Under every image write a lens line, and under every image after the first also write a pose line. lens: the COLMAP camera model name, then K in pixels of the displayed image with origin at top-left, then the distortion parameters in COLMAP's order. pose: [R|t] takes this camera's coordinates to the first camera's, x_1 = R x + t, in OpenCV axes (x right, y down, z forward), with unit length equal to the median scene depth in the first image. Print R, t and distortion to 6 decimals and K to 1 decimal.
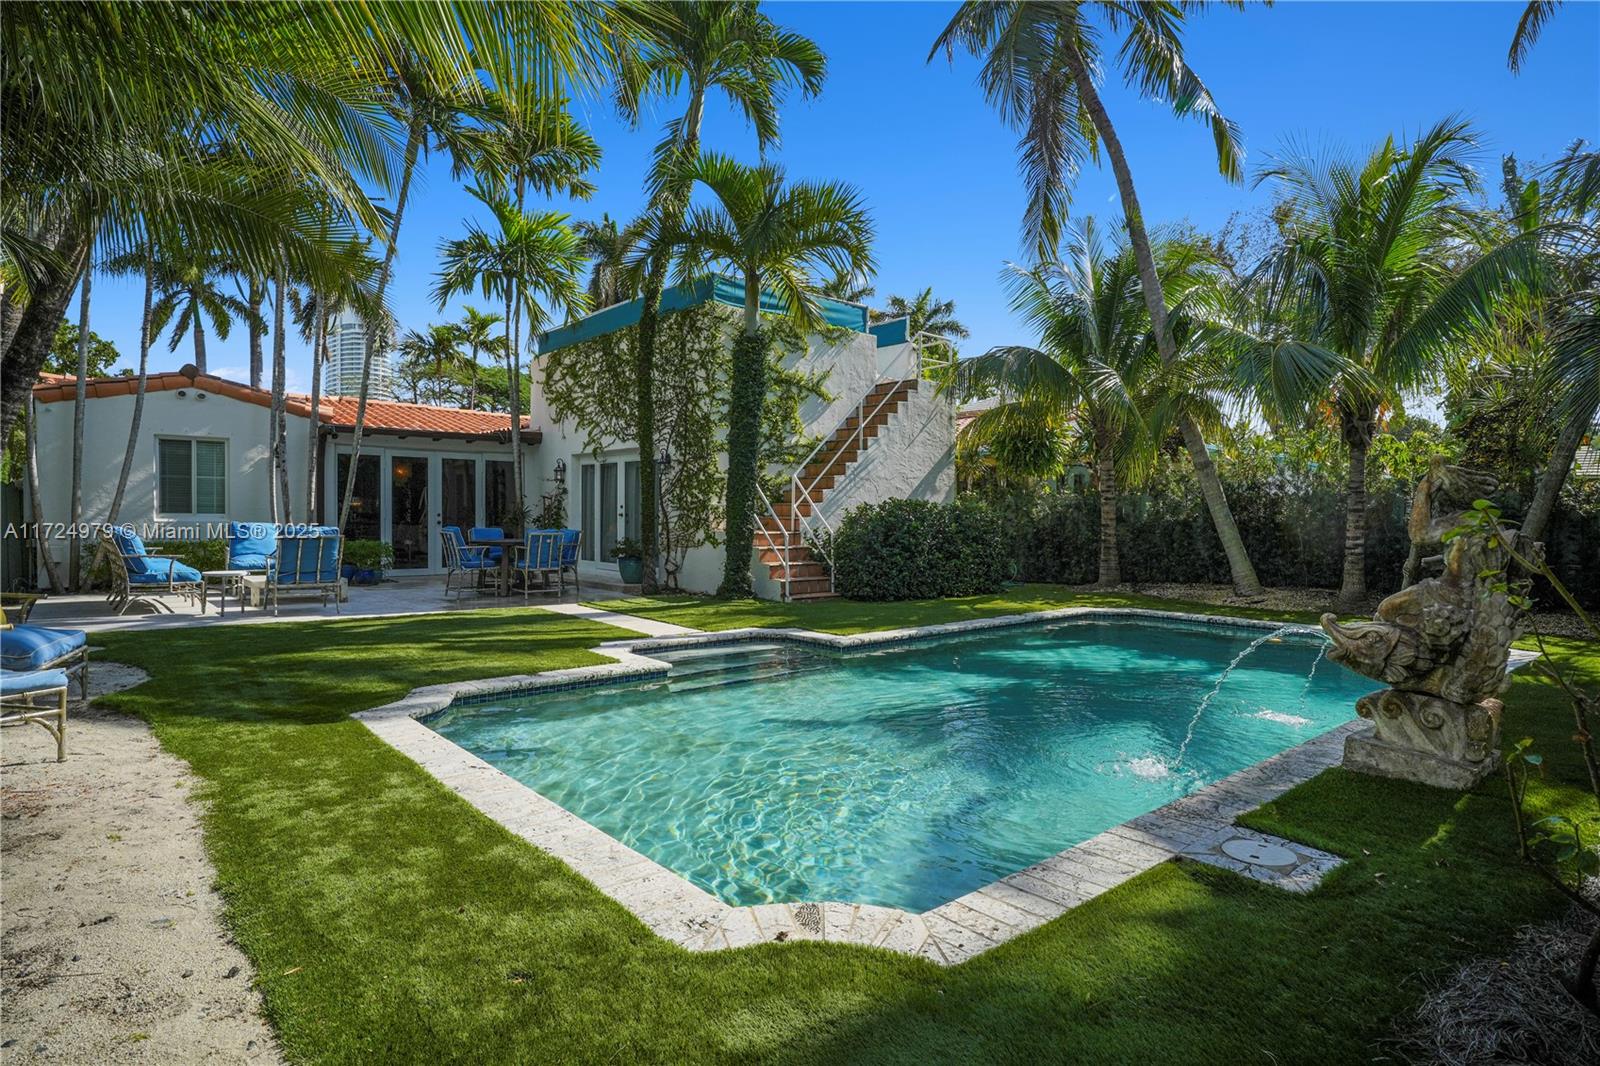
lens RADIAL K [[870.2, 0, 790.4], [0, 870.2, 515.9], [0, 0, 1]] dist [-0.000525, 0.000413]
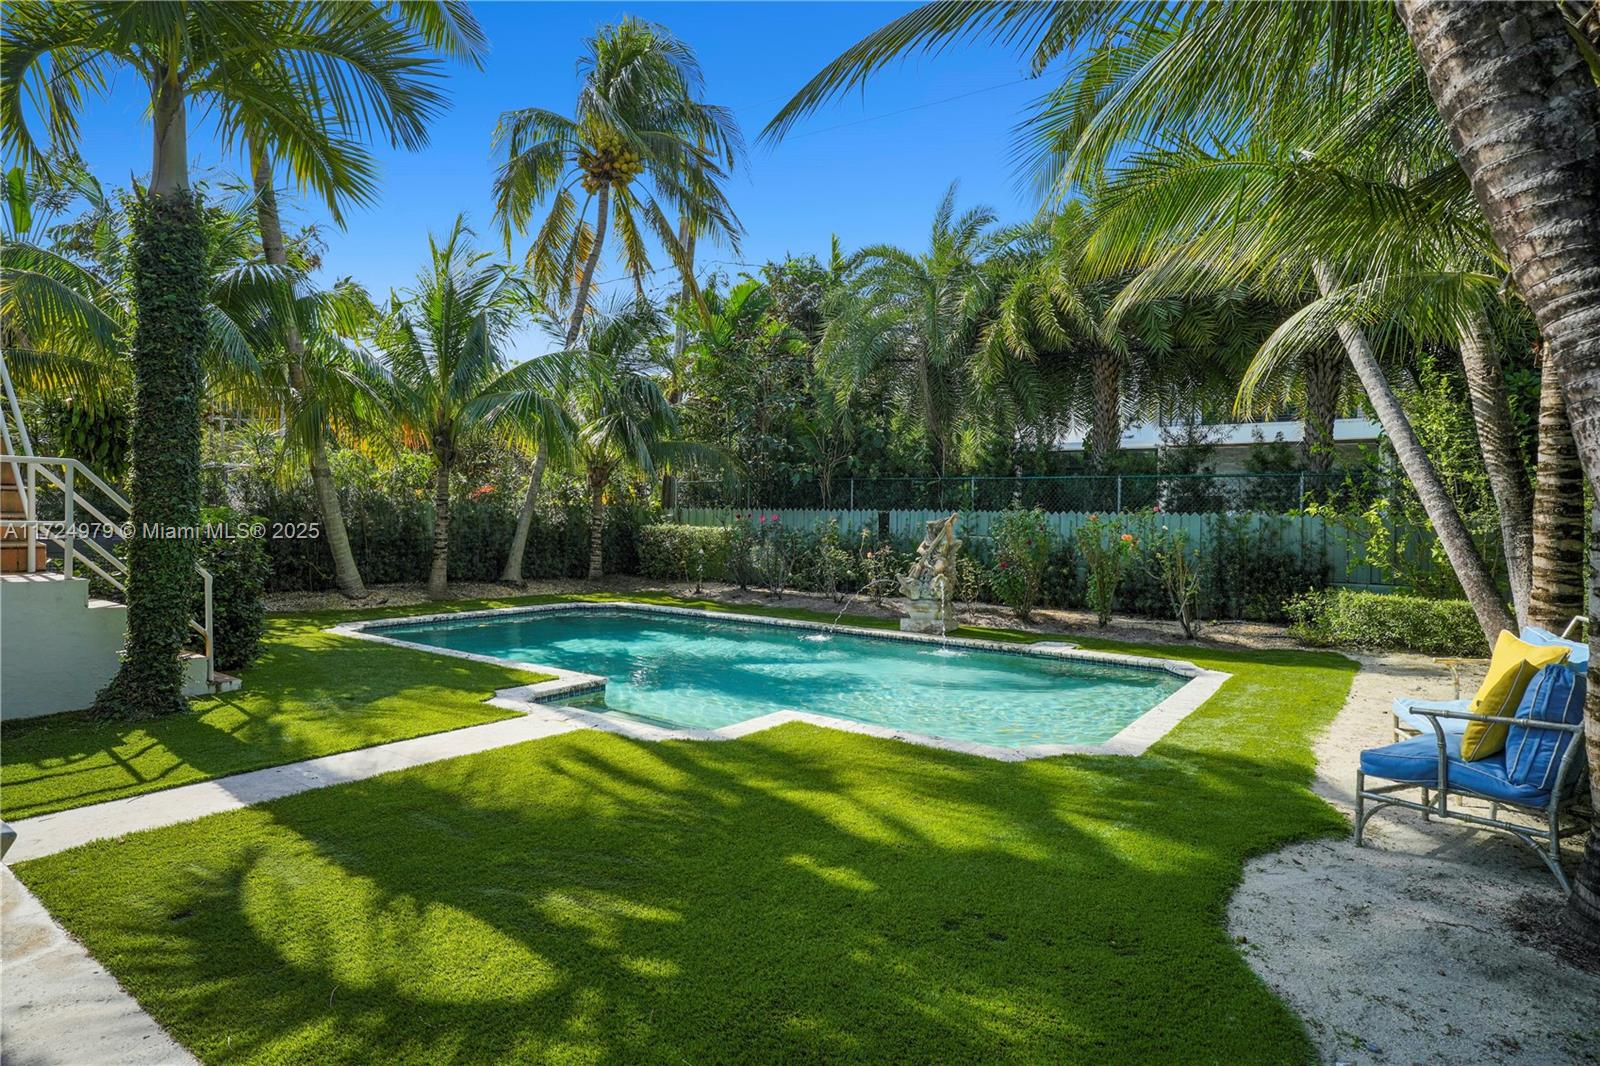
lens RADIAL K [[870.2, 0, 790.4], [0, 870.2, 515.9], [0, 0, 1]] dist [-0.000525, 0.000413]
pose [[-0.245745, -0.015762, 0.969206, -0.582427], [-0.014737, 0.999813, 0.012523, -0.027269], [-0.969223, -0.011206, -0.245931, 0.684041]]
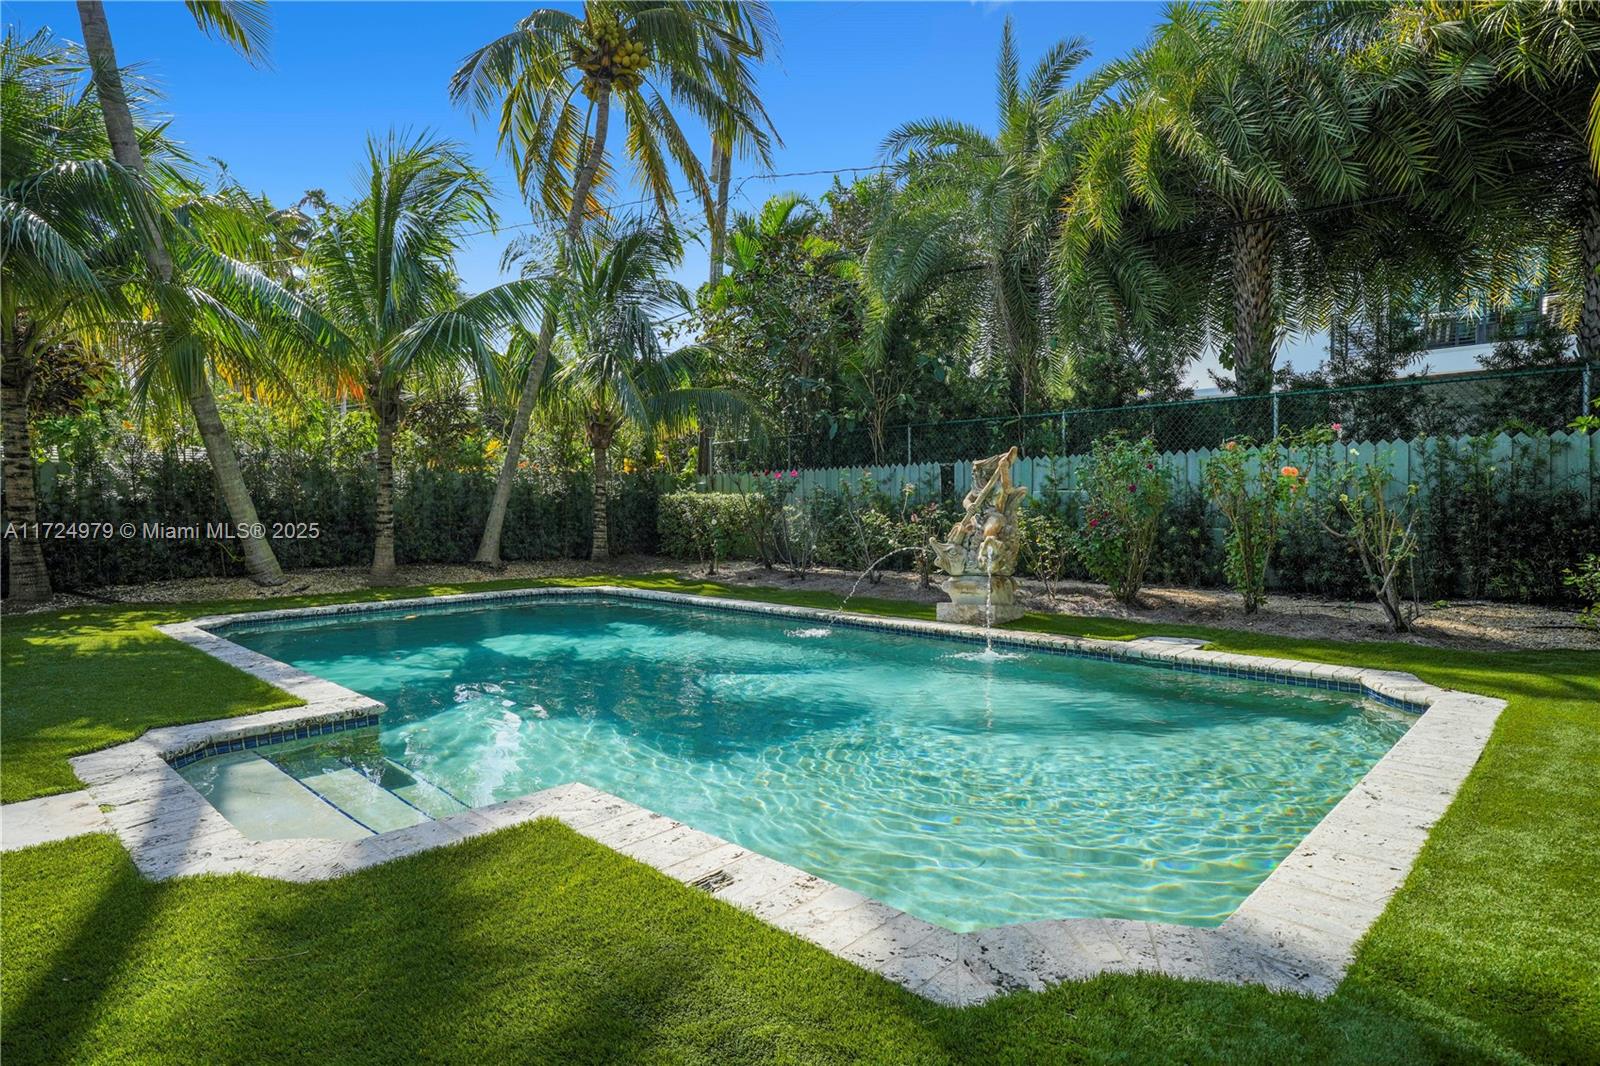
lens RADIAL K [[865.3, 0, 796.2], [0, 865.3, 518.6], [0, 0, 1]] dist [-0.000181, 0.000714]
pose [[-0.098826, -0.027717, 0.994719, -0.347696], [0.014483, 0.999466, 0.029289, 0.007790], [-0.994999, 0.017301, -0.098372, 0.515476]]
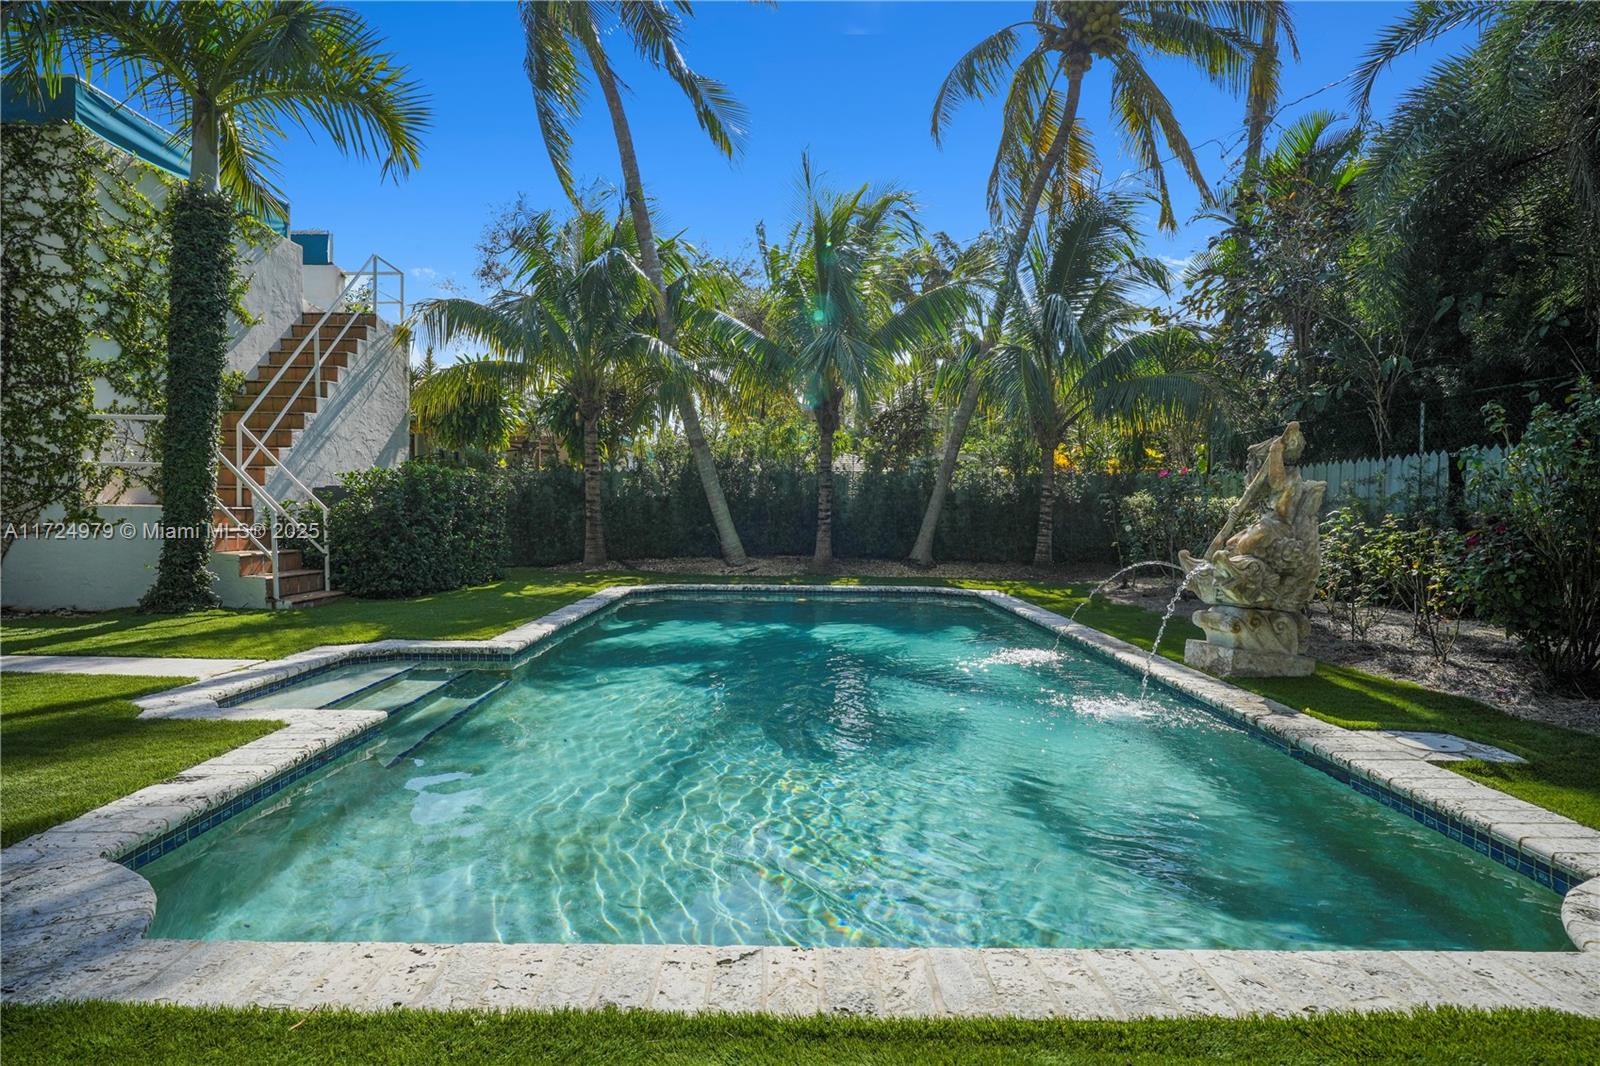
lens RADIAL K [[870.2, 0, 790.4], [0, 870.2, 515.9], [0, 0, 1]] dist [-0.000525, 0.000413]
pose [[0.646187, -0.007906, 0.763138, -0.232011], [0.000202, 0.999948, 0.010188, 0.017736], [-0.763179, -0.006429, 0.646155, 0.231583]]
